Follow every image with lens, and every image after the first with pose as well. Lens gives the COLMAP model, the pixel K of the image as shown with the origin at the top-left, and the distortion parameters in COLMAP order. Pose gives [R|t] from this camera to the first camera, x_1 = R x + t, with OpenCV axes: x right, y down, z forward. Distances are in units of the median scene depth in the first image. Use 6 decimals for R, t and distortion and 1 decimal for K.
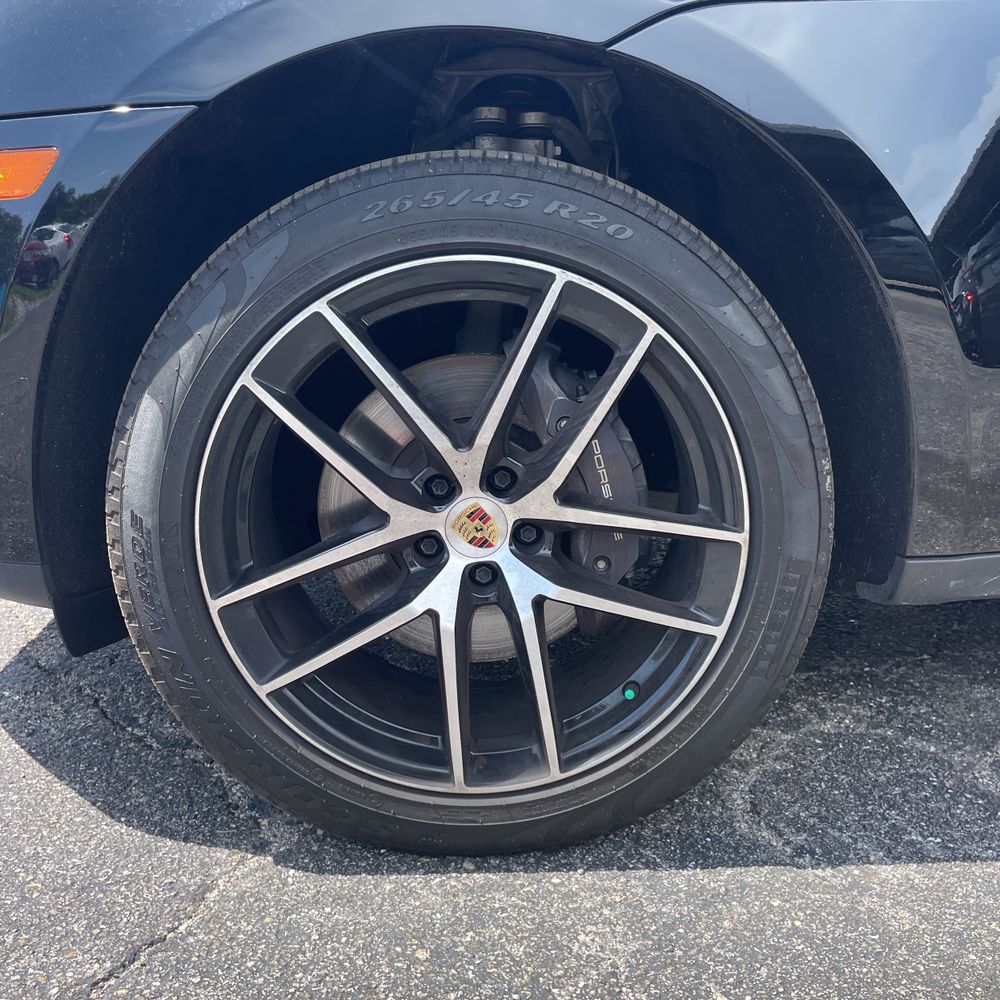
lens RADIAL K [[1006.7, 0, 508.7], [0, 1006.7, 498.3], [0, 0, 1]] dist [0.084015, -0.110711]
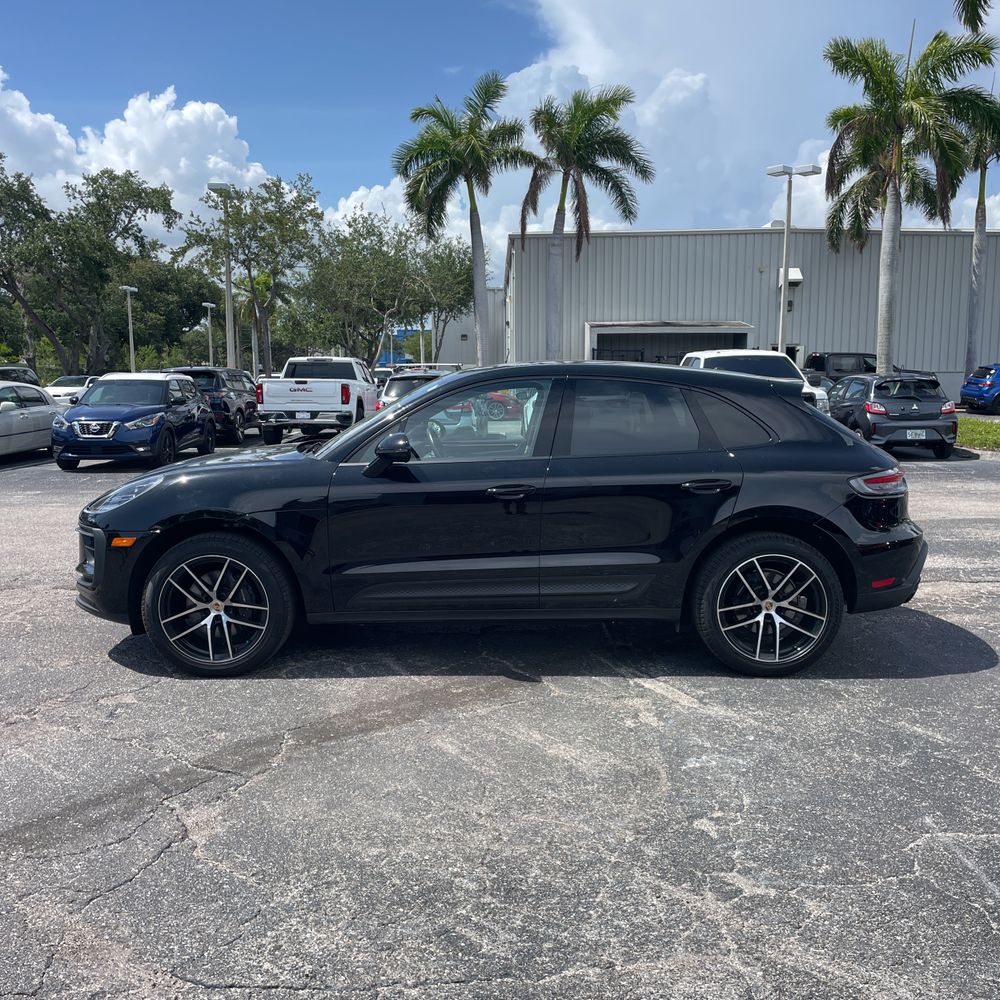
lens RADIAL K [[992.5, 0, 500.0], [0, 992.5, 500.0], [0, 0, 1]] dist [0.085131, -0.099703]
pose [[0.999563, -0.001360, -0.029514, 1.484309], [-0.001705, 0.994621, -0.103566, 0.012070], [0.029496, 0.103571, 0.994185, -3.825275]]
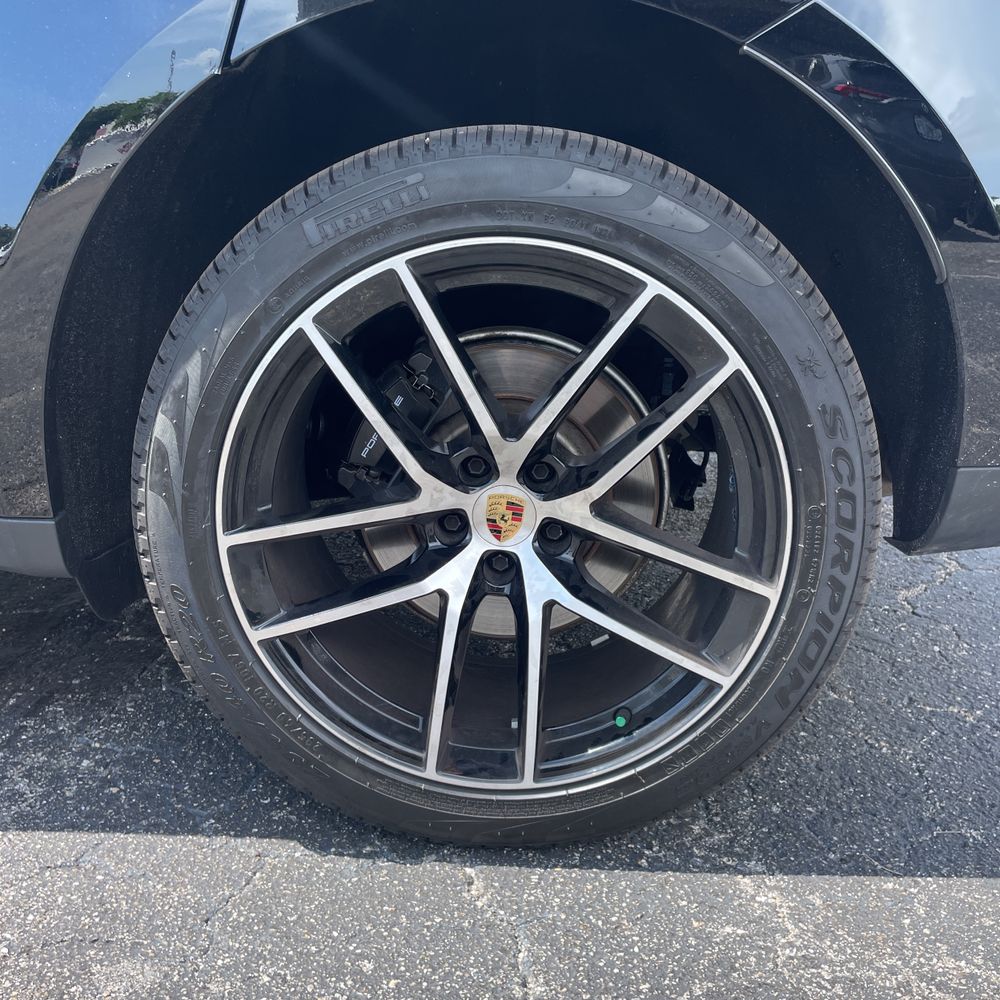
lens RADIAL K [[1012.9, 0, 499.3], [0, 1012.9, 504.8], [0, 0, 1]] dist [0.100636, -0.135301]
pose [[0.998468, 0.025801, -0.048953, 2.687939], [-0.021817, 0.996536, 0.080251, -0.070033], [0.050854, -0.079060, 0.995572, 0.109080]]
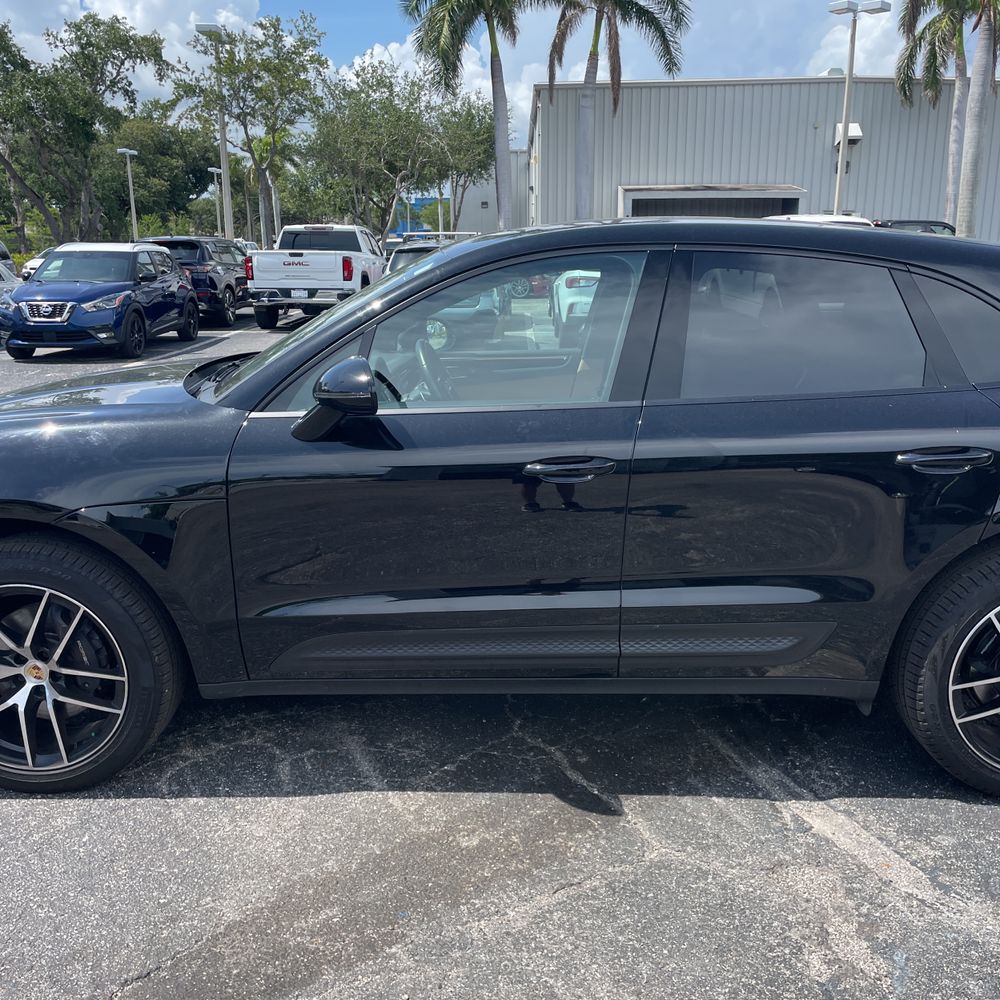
lens RADIAL K [[1003.0, 0, 507.5], [0, 1003.0, 497.7], [0, 0, 1]] dist [0.074549, -0.098379]
pose [[0.999068, 0.005445, -0.042821, 1.346723], [-0.004776, 0.999865, 0.015705, -0.488541], [0.042901, -0.015486, 0.998959, -1.656652]]
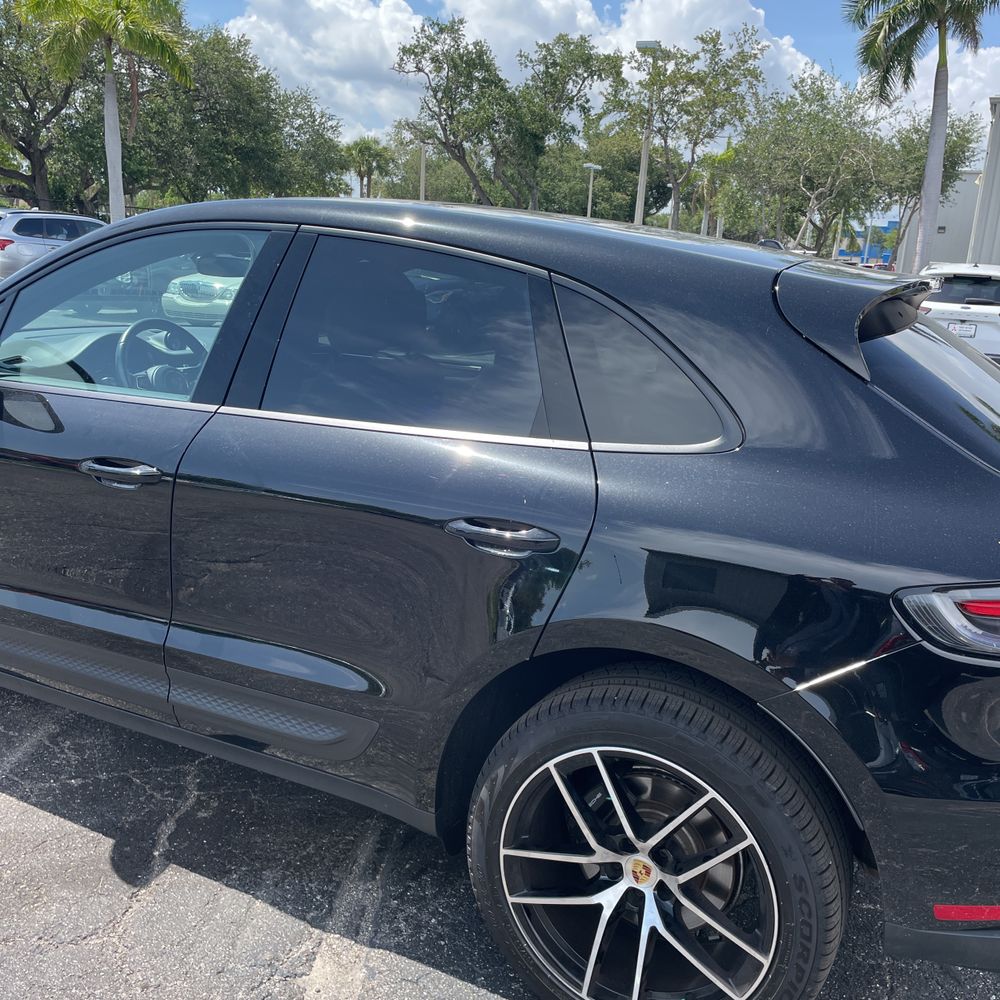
lens RADIAL K [[1006.7, 0, 508.7], [0, 1006.7, 498.3], [0, 0, 1]] dist [0.084015, -0.110711]
pose [[0.886247, 0.157295, -0.435688, 3.139832], [-0.158813, 0.986750, 0.033195, -0.686838], [0.435137, 0.039774, 0.899485, -0.741271]]
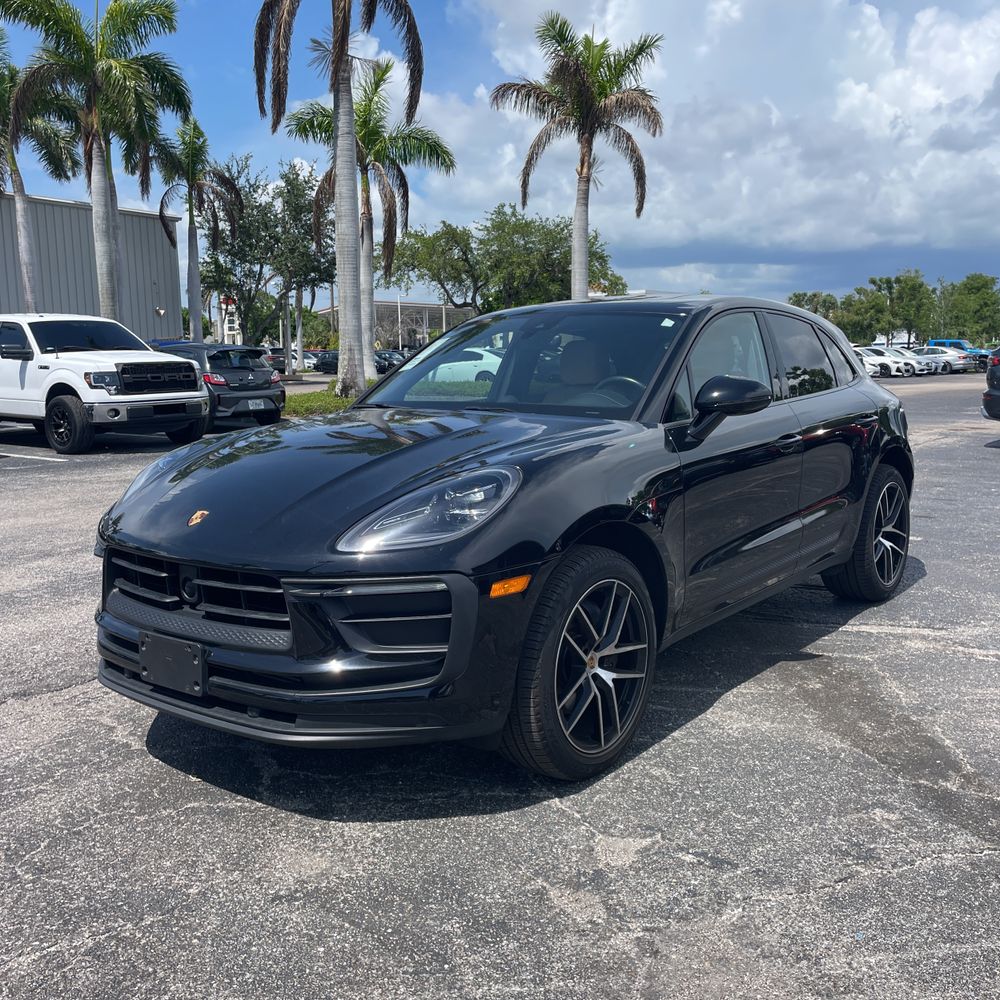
lens RADIAL K [[1003.0, 0, 507.5], [0, 1003.0, 497.7], [0, 0, 1]] dist [0.074549, -0.098379]
pose [[0.633012, -0.119011, 0.764939, -2.482810], [0.185151, 0.982710, -0.000326, -0.511099], [-0.751674, 0.141836, 0.644102, -0.848938]]
